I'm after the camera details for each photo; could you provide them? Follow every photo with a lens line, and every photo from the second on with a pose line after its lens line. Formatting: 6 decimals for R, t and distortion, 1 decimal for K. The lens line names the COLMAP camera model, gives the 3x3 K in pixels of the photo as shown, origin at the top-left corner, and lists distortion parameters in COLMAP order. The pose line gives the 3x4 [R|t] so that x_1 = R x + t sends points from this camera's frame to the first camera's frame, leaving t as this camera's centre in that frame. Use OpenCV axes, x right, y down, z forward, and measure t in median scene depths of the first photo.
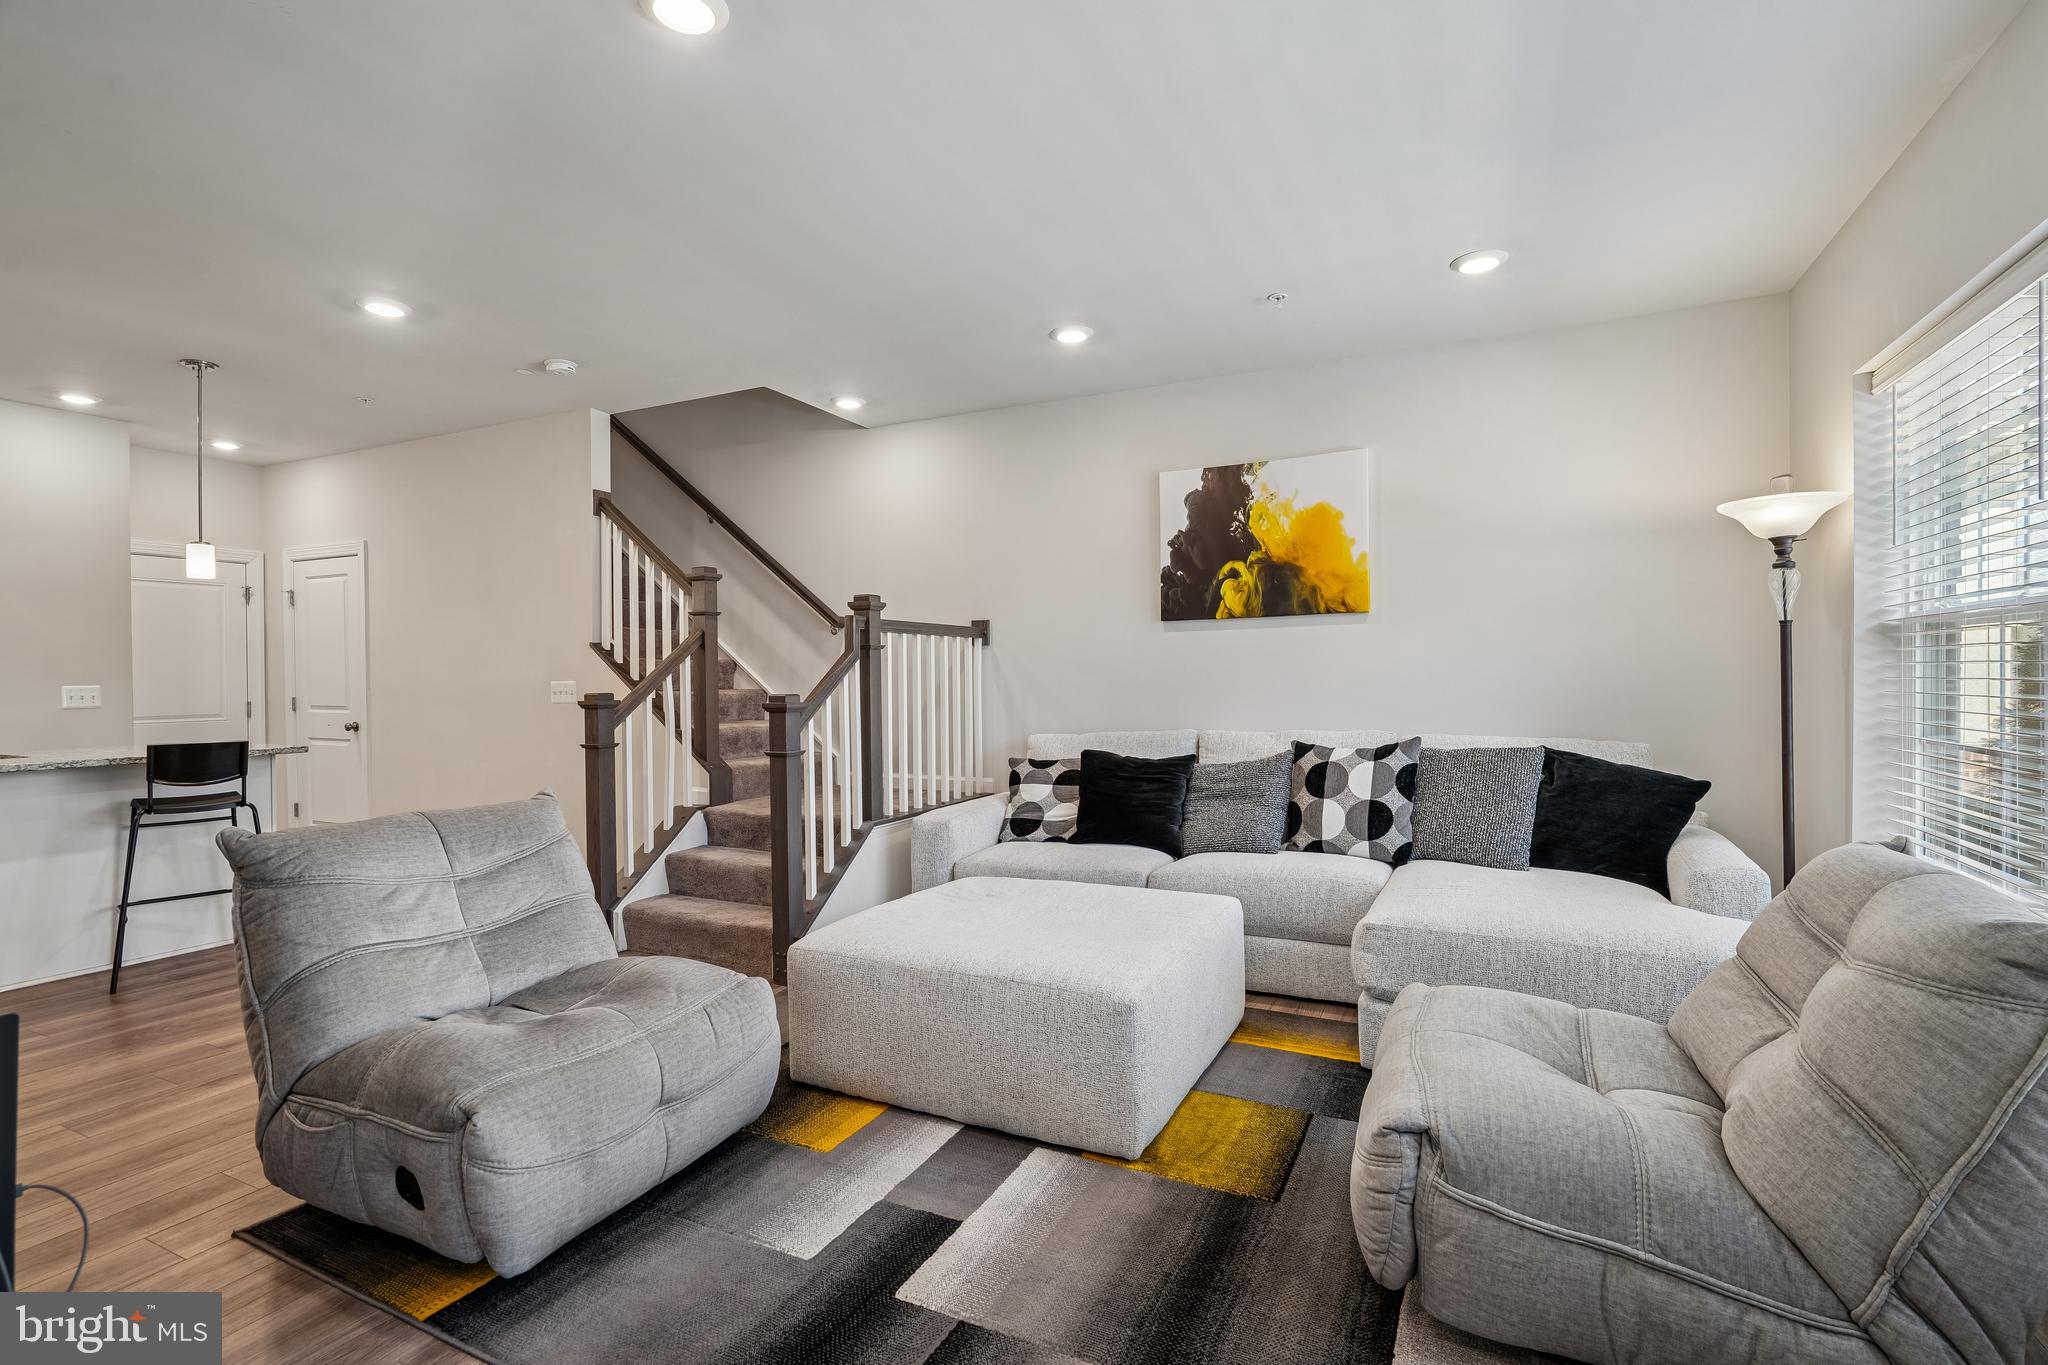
lens RADIAL K [[954.3, 0, 1035.2], [0, 954.3, 674.7], [0, 0, 1]] dist [-0.004944, 0.002296]
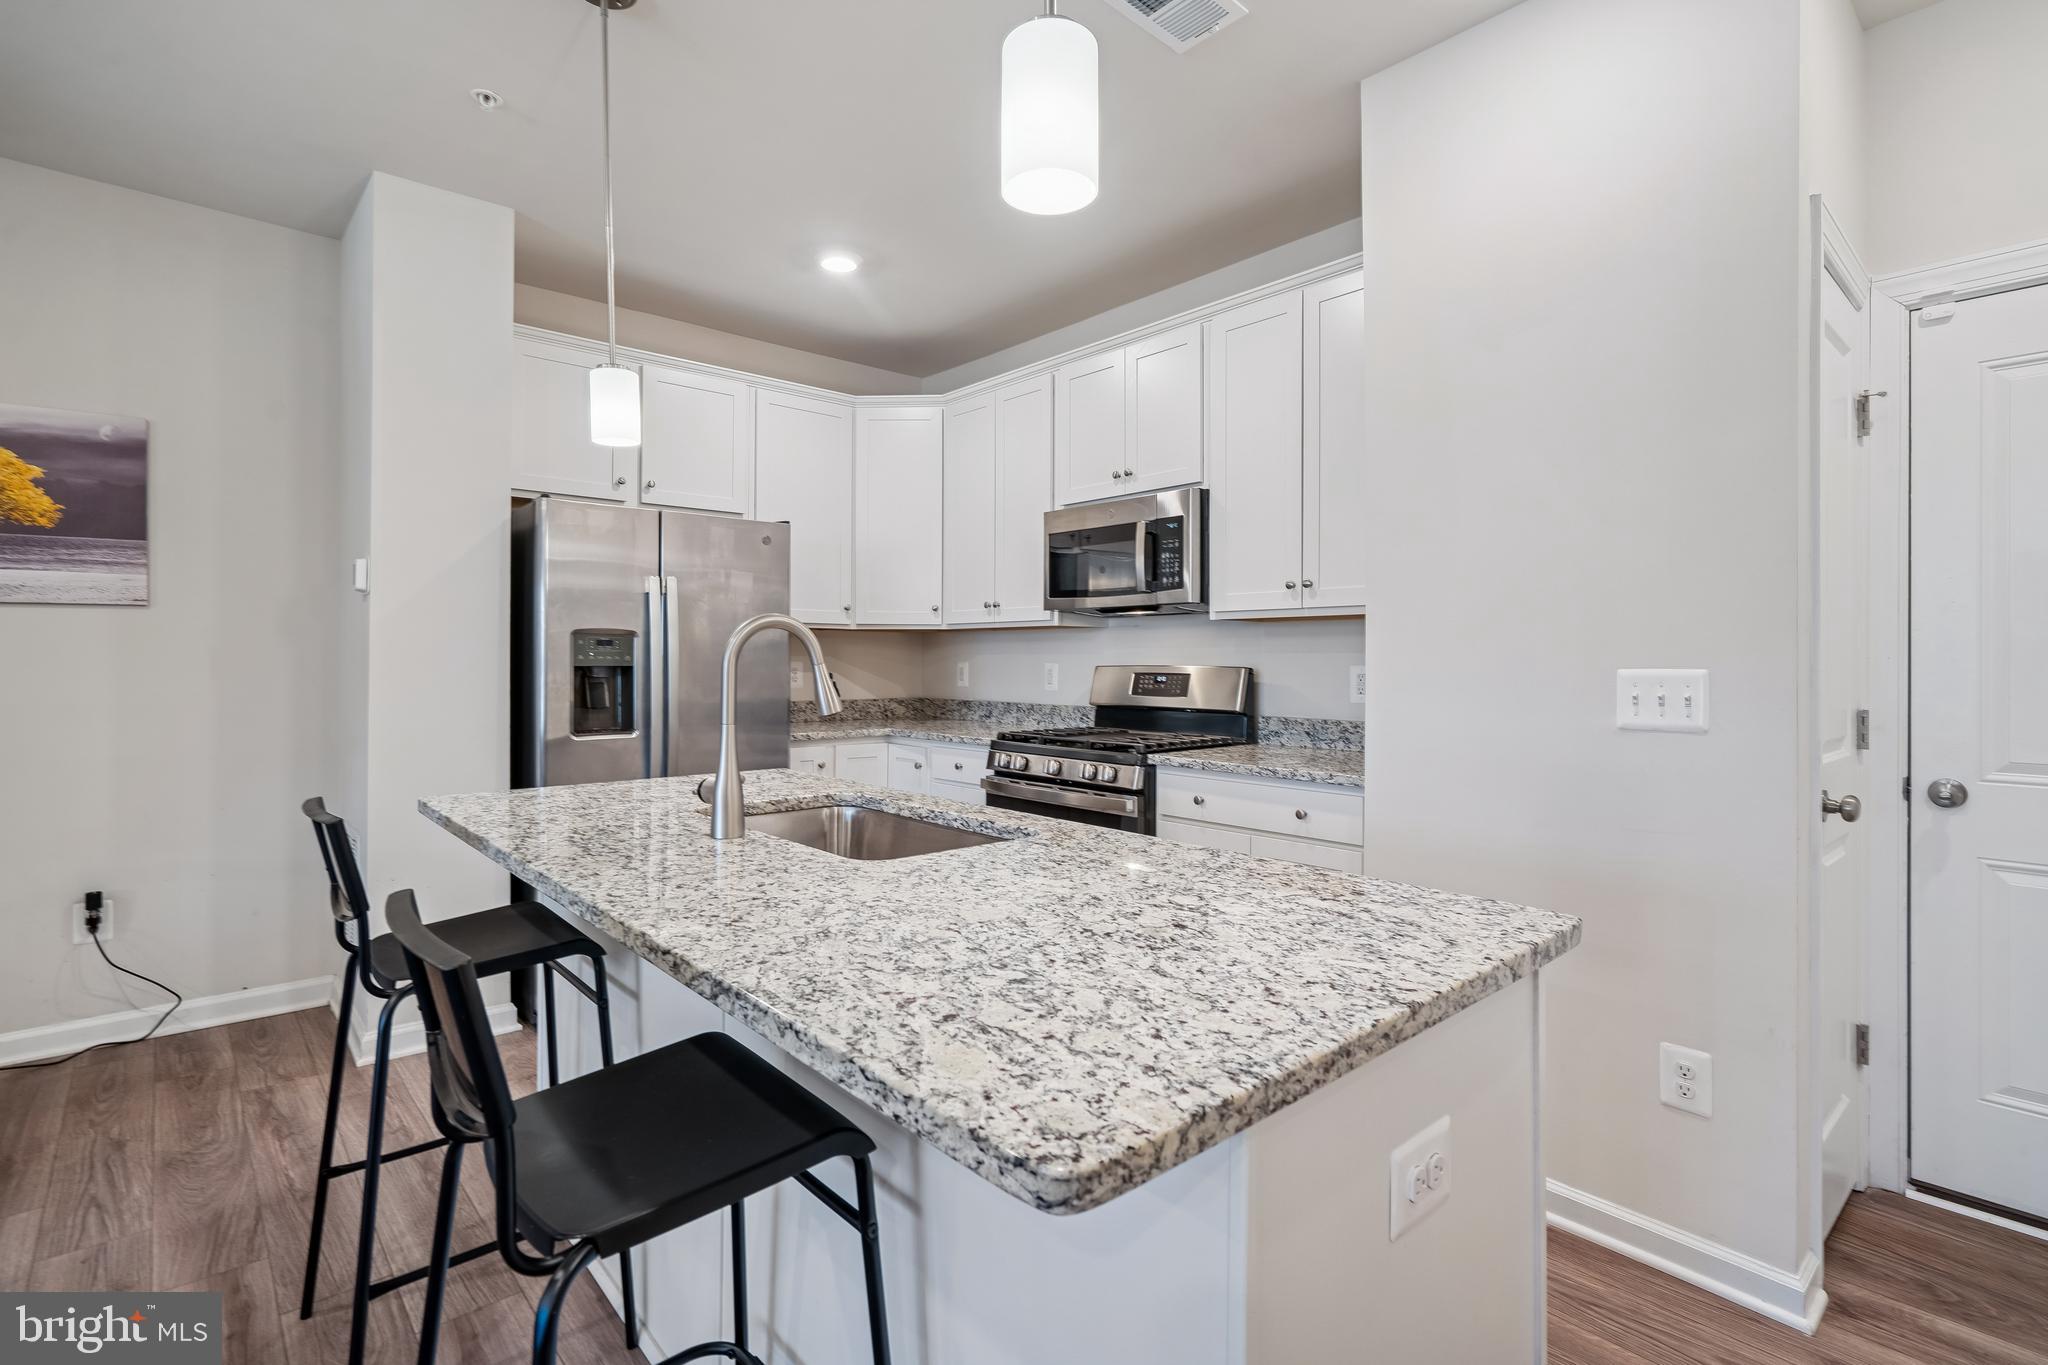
lens RADIAL K [[954.3, 0, 1017.3], [0, 954.3, 655.5], [0, 0, 1]] dist [-0.004944, 0.002296]
pose [[-0.385917, 0.003170, -0.922528, -0.633247], [0.001059, 0.999995, 0.002993, 0.005580], [0.922533, 0.000178, -0.385918, 1.025770]]
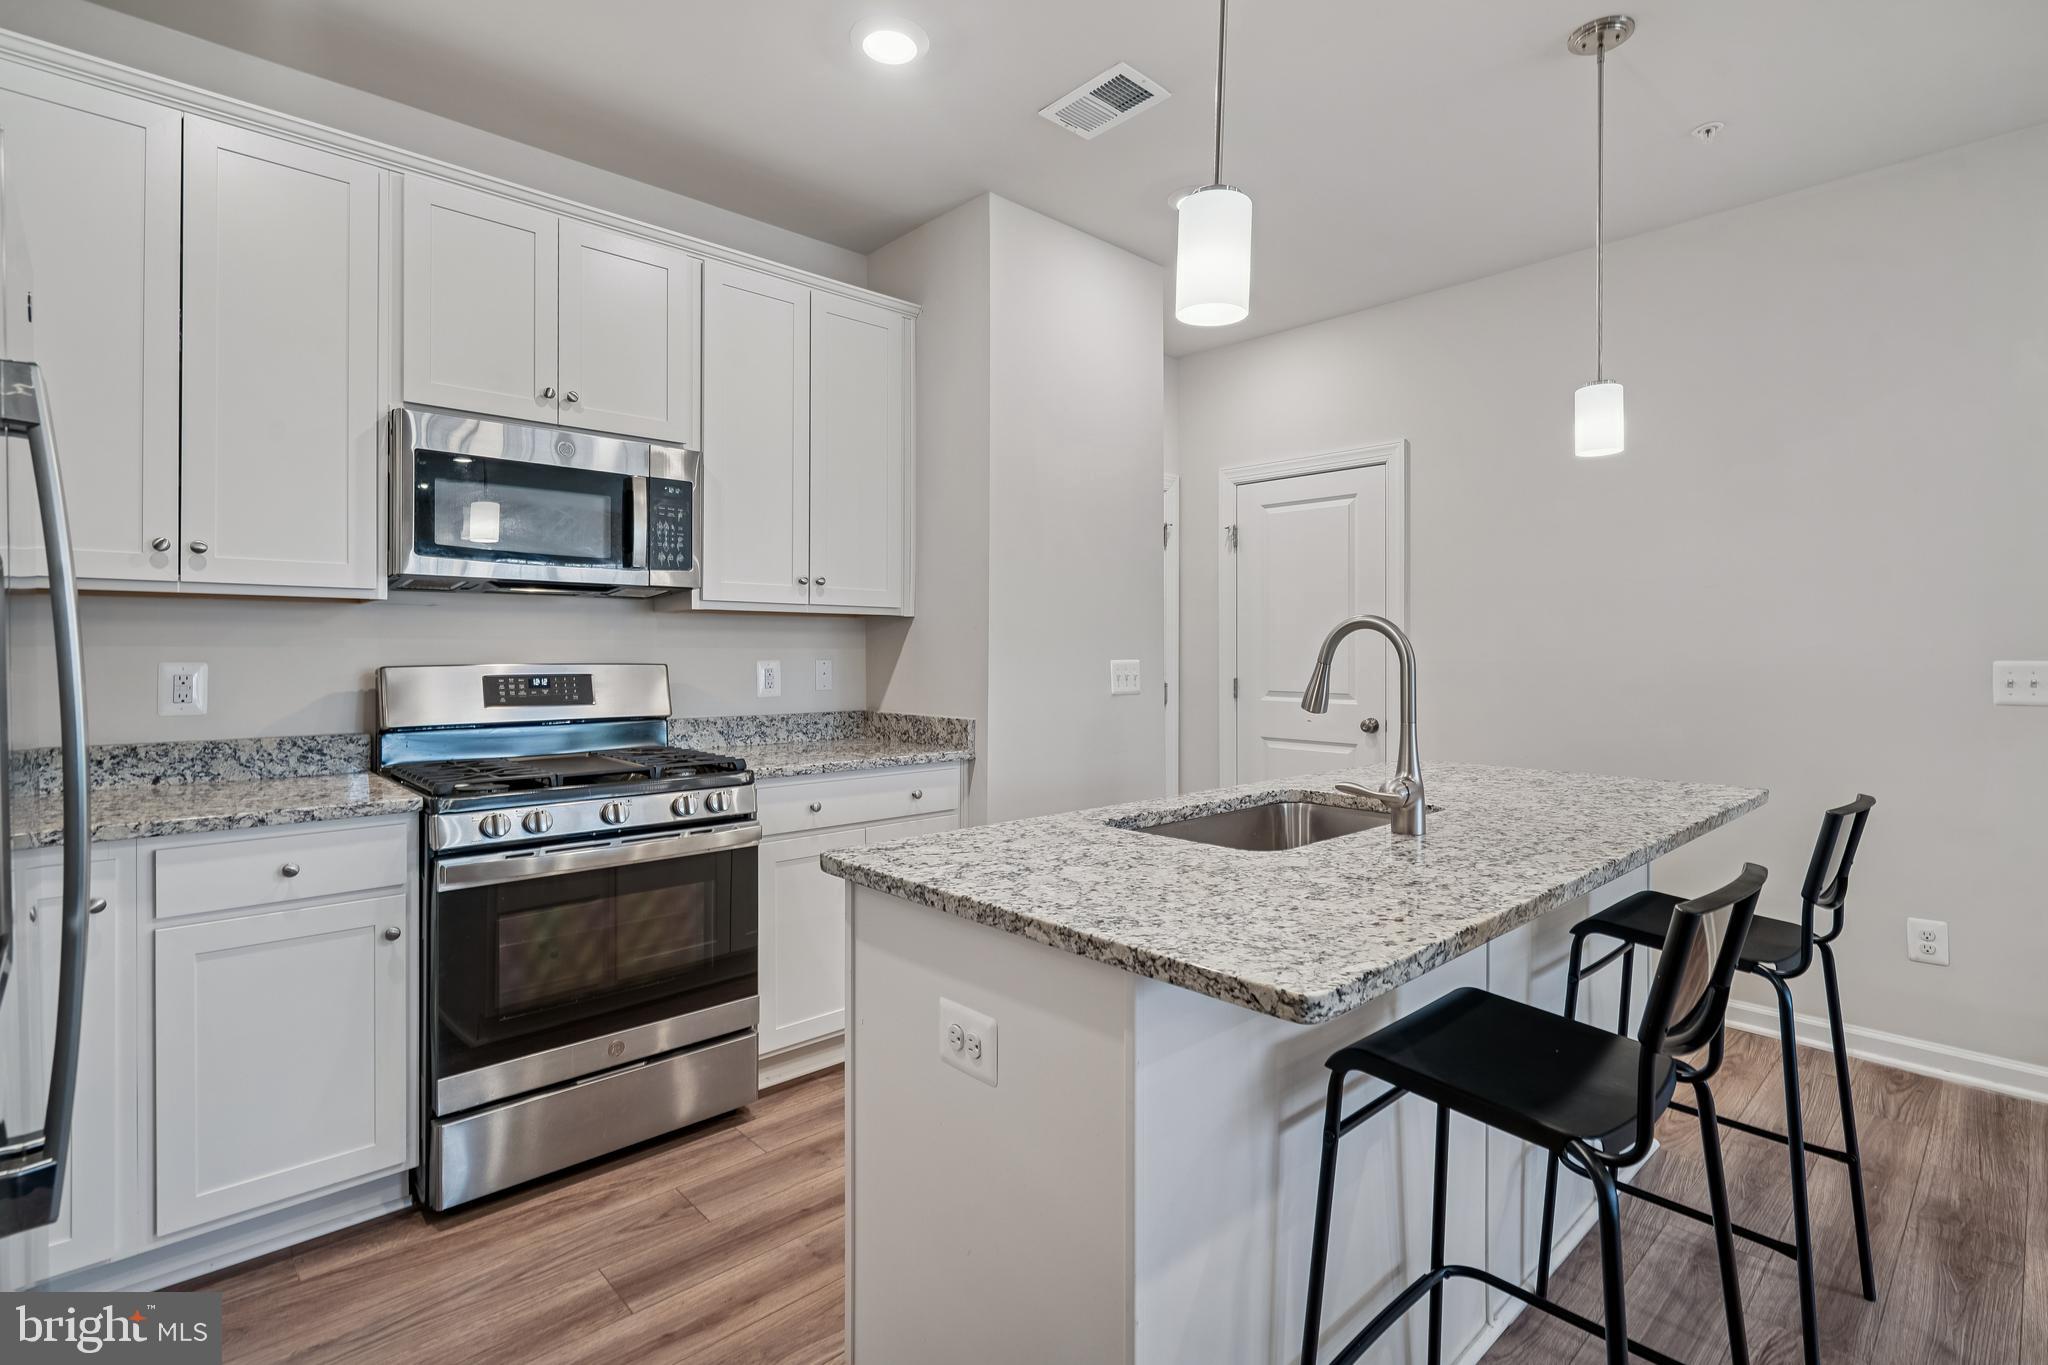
lens RADIAL K [[954.3, 0, 1026.3], [0, 954.3, 663.9], [0, 0, 1]] dist [-0.004944, 0.002296]
pose [[0.932114, 0.012562, -0.361948, -0.926797], [-0.007769, 0.999862, 0.014696, 0.005492], [0.362083, -0.010886, 0.932082, 0.393159]]
